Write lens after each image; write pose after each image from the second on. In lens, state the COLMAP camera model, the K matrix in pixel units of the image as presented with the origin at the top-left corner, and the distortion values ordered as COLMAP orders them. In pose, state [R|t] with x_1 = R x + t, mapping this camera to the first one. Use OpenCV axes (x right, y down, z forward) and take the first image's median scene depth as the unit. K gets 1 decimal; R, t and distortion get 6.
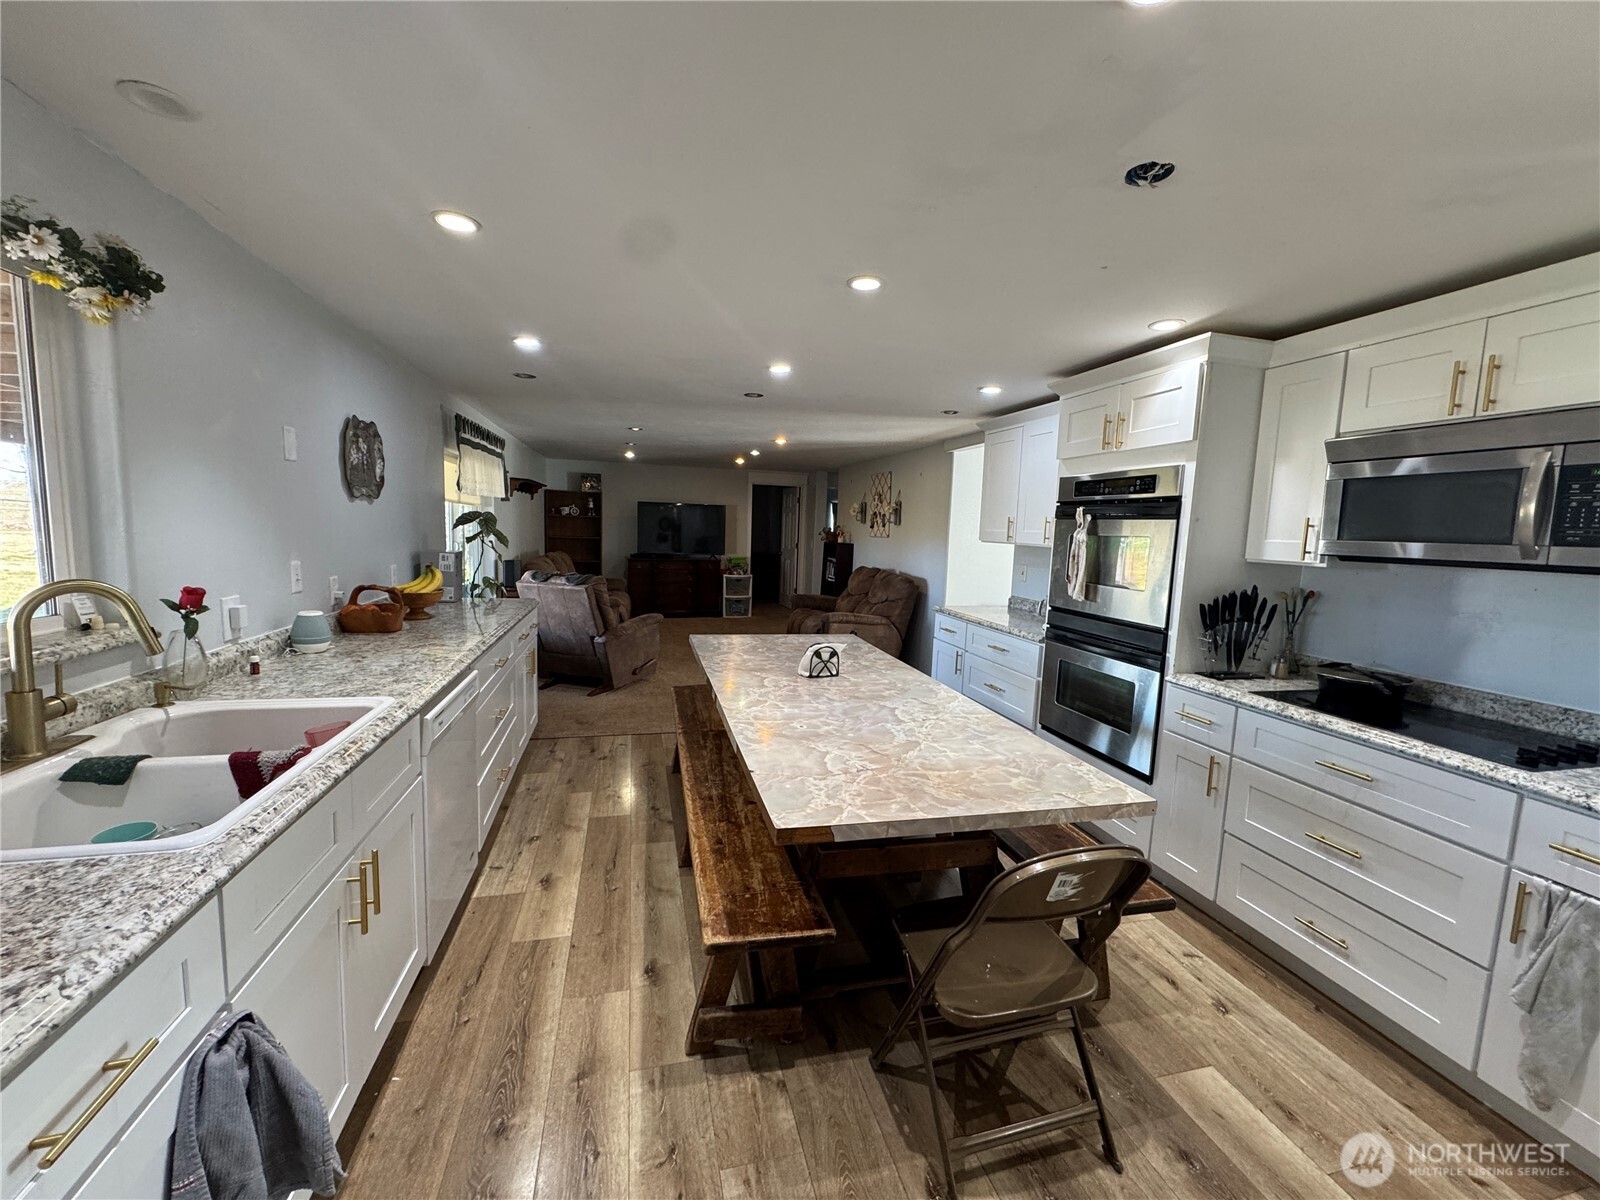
lens RADIAL K [[641.3, 0, 800.2], [0, 641.3, 594.3], [0, 0, 1]] dist [-0.002264, -0.000111]
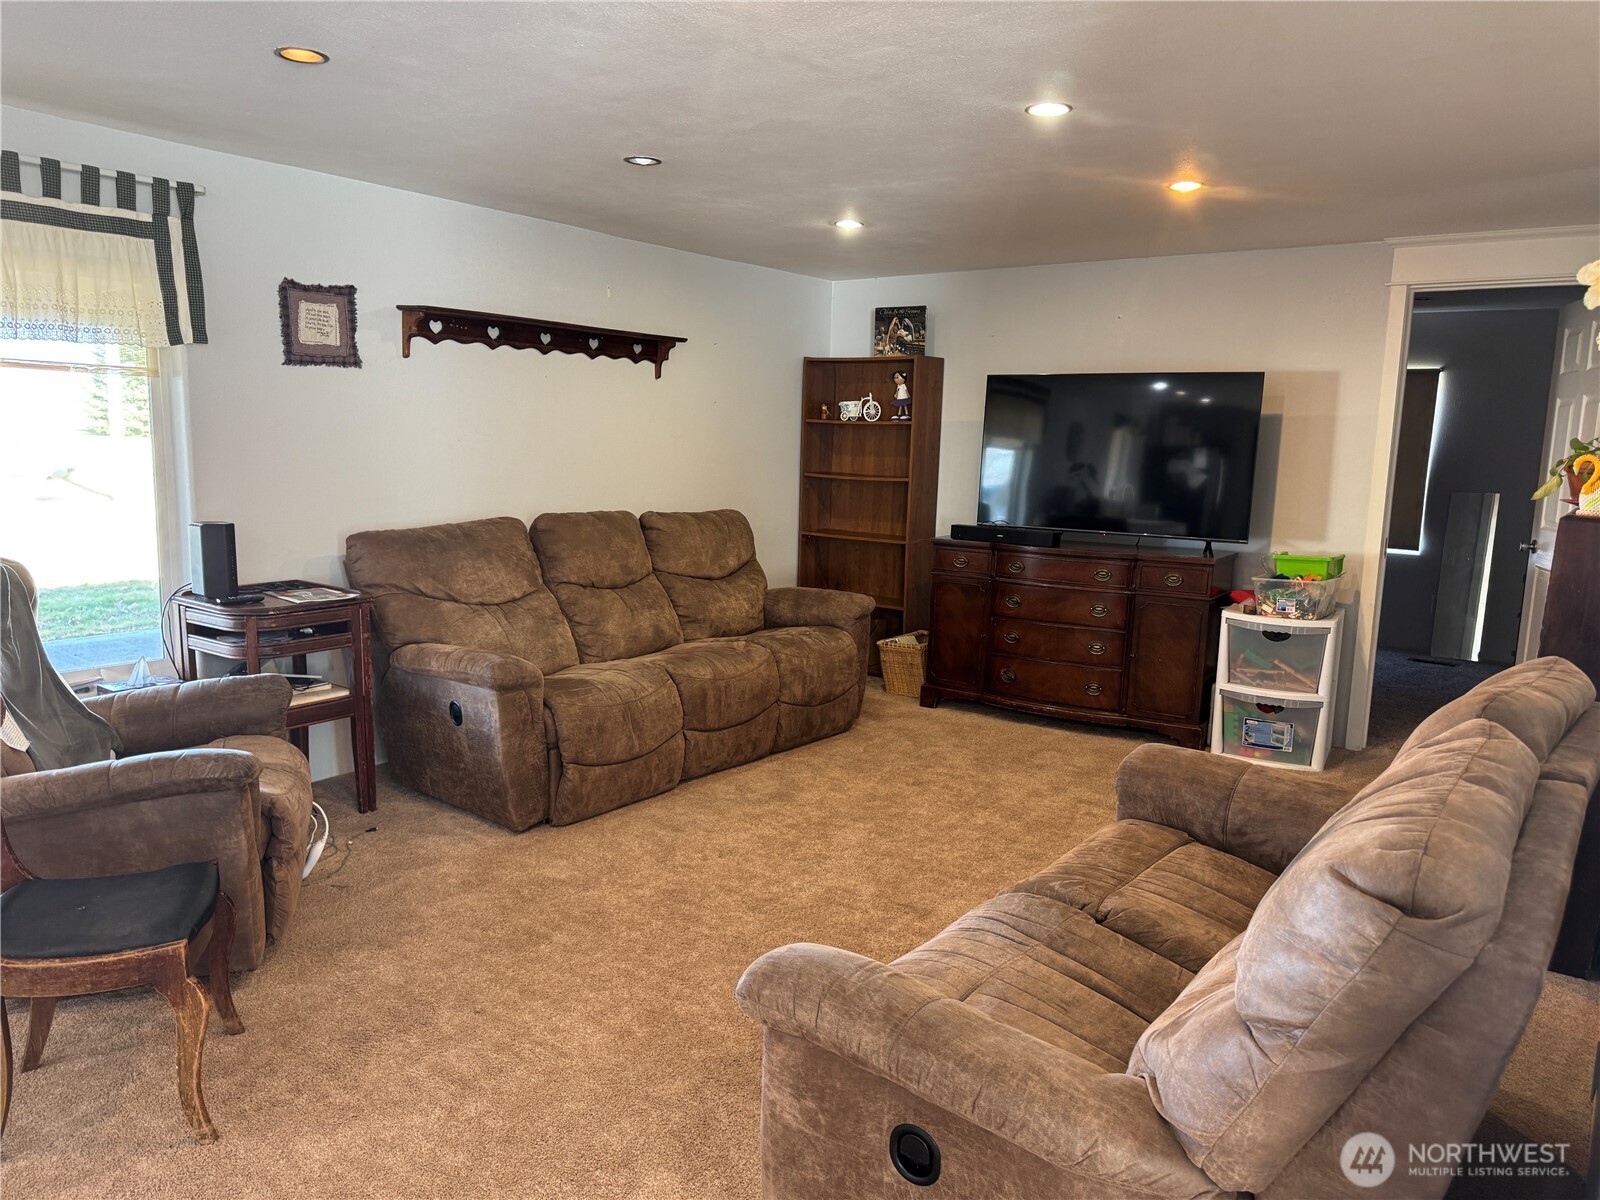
lens RADIAL K [[1124.7, 0, 804.6], [0, 1124.7, 615.0], [0, 0, 1]] dist [0.004371, -0.009227]
pose [[0.615654, 0.102099, -0.781374, 0.676881], [-0.089791, 0.994202, 0.059161, -0.174589], [0.782884, 0.033737, 0.621252, 2.221933]]
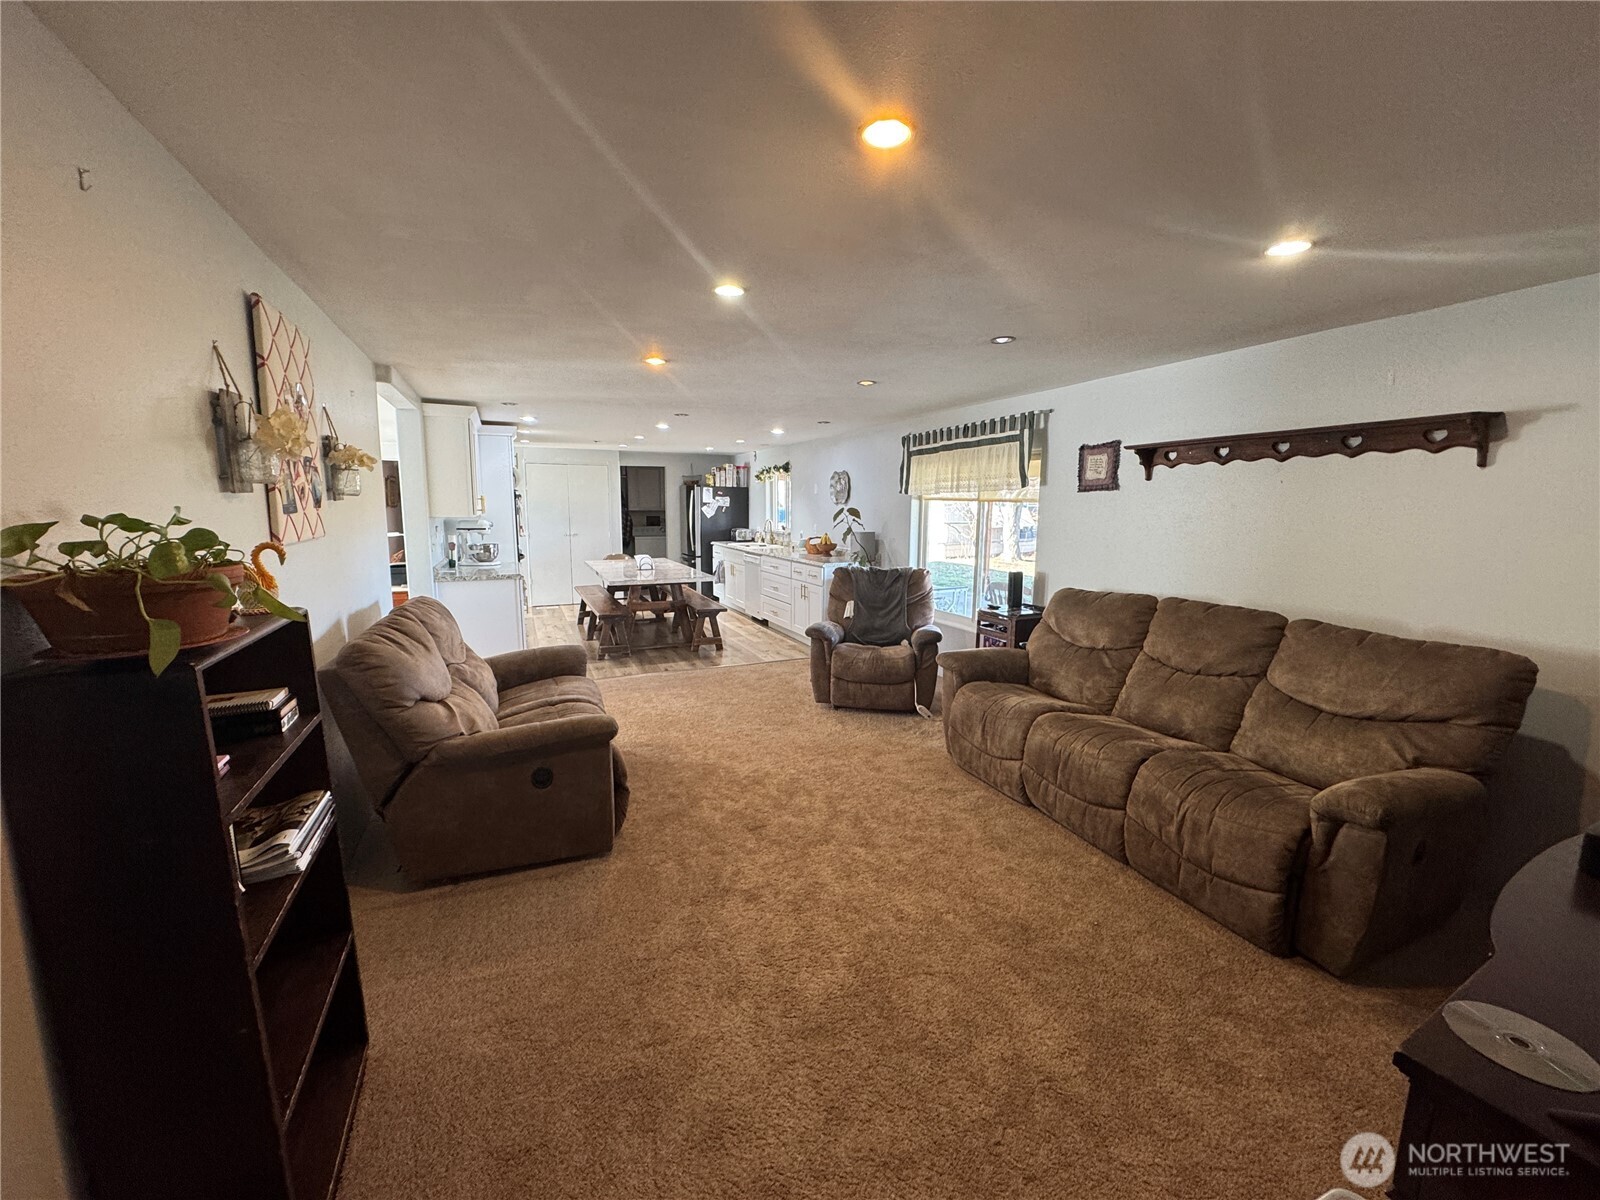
lens RADIAL K [[641.3, 0, 800.2], [0, 641.3, 594.3], [0, 0, 1]] dist [-0.002264, -0.000111]
pose [[-0.985308, -0.019912, -0.169622, -0.170541], [-0.059906, 0.970372, 0.234073, -0.485567], [0.159936, 0.240795, -0.957308, 4.345648]]
